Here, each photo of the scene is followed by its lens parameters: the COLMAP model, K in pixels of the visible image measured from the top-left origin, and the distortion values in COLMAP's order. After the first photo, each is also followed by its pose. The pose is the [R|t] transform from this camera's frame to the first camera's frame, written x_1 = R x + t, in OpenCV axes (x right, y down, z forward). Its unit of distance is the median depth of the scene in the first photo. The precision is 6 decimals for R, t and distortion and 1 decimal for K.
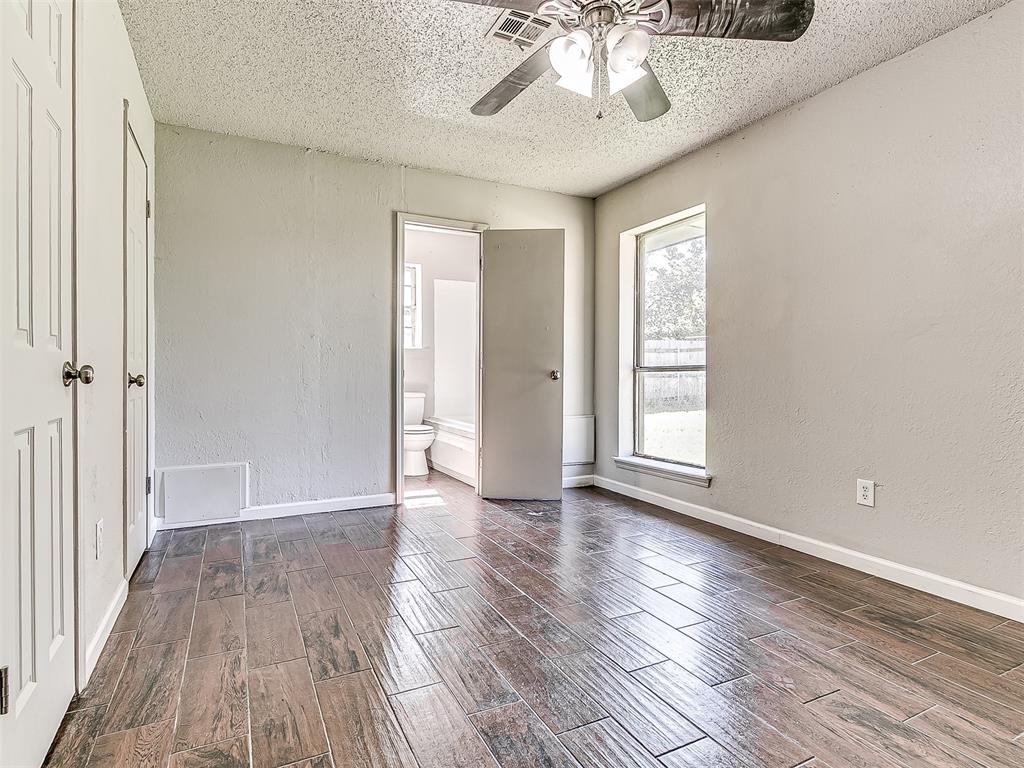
lens RADIAL K [[571.7, 0, 531.7], [0, 571.7, 378.9], [0, 0, 1]] dist [0.007609, -0.001310]
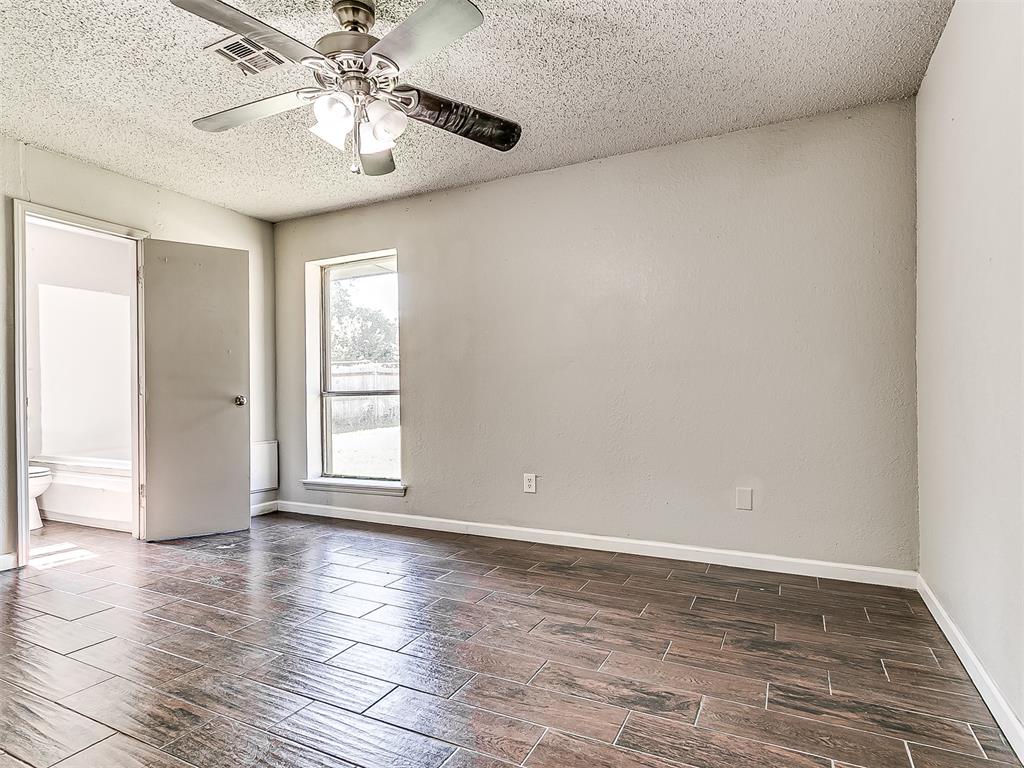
lens RADIAL K [[557.2, 0, 512.9], [0, 557.2, 398.1], [0, 0, 1]] dist [0.014980, -0.000488]
pose [[0.815686, -0.013476, 0.578338, -0.148395], [0.018056, 0.999835, -0.002168, -0.000846], [-0.578213, 0.012211, 0.815795, -0.041583]]
